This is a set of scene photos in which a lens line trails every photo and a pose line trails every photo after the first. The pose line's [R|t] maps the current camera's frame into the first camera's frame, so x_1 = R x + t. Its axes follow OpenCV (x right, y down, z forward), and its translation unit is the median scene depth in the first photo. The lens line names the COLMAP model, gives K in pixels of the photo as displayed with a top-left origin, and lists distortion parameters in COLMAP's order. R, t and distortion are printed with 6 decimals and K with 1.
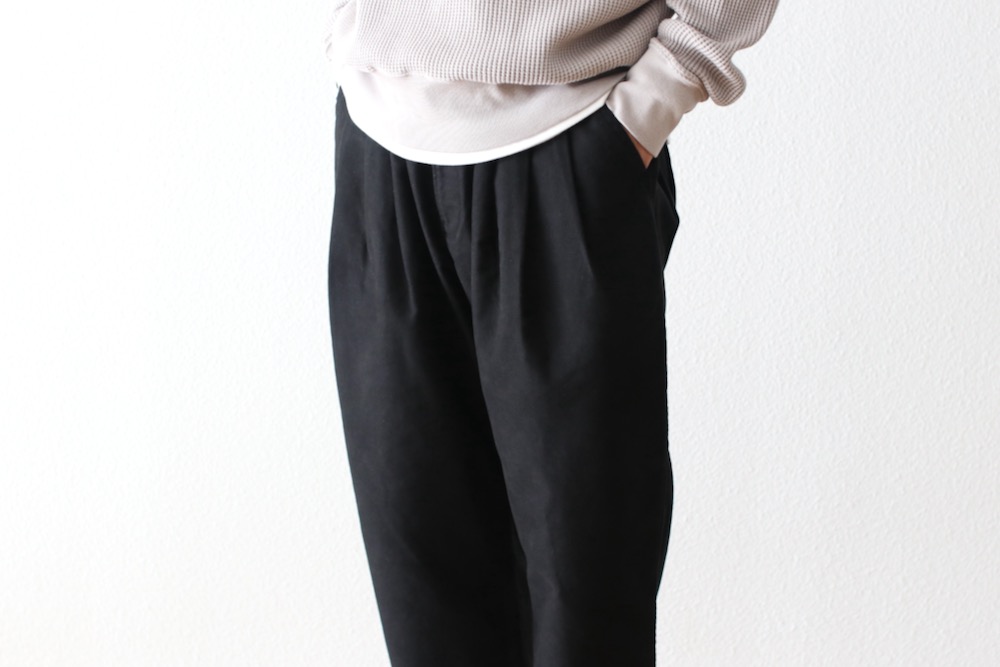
lens RADIAL K [[2292.8, 0, 500.0], [0, 2292.8, 333.5], [0, 0, 1]] dist [-0.097556, 0.378675]
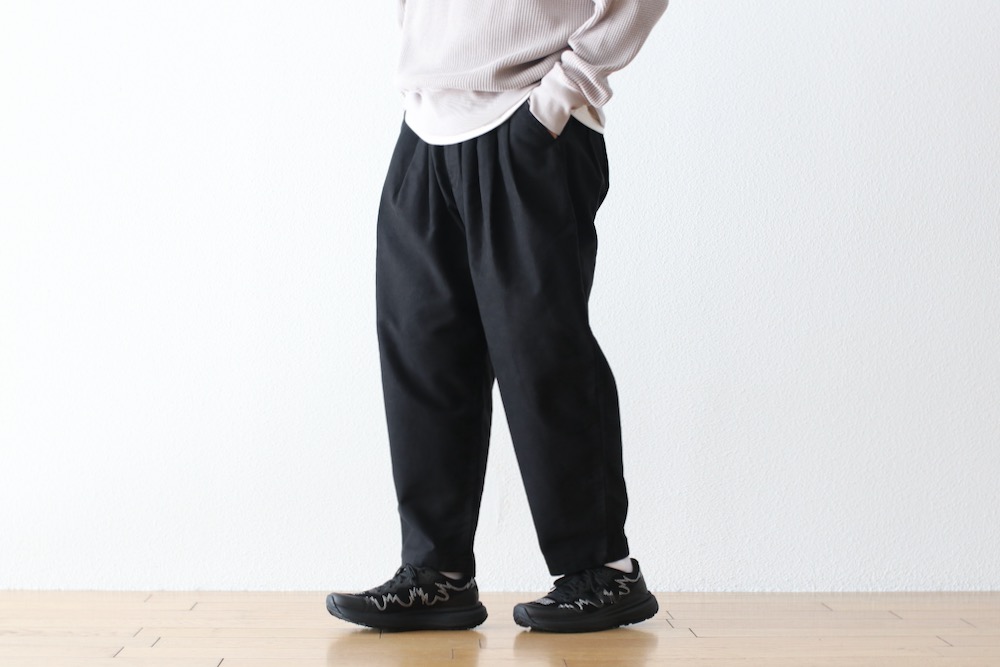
lens RADIAL K [[2292.8, 0, 500.0], [0, 2292.8, 333.5], [0, 0, 1]] dist [-0.097556, 0.378675]
pose [[0.999640, -0.024538, 0.010877, -0.007351], [0.025294, 0.996792, -0.075929, 0.236240], [-0.008979, 0.076177, 0.997054, -0.912619]]
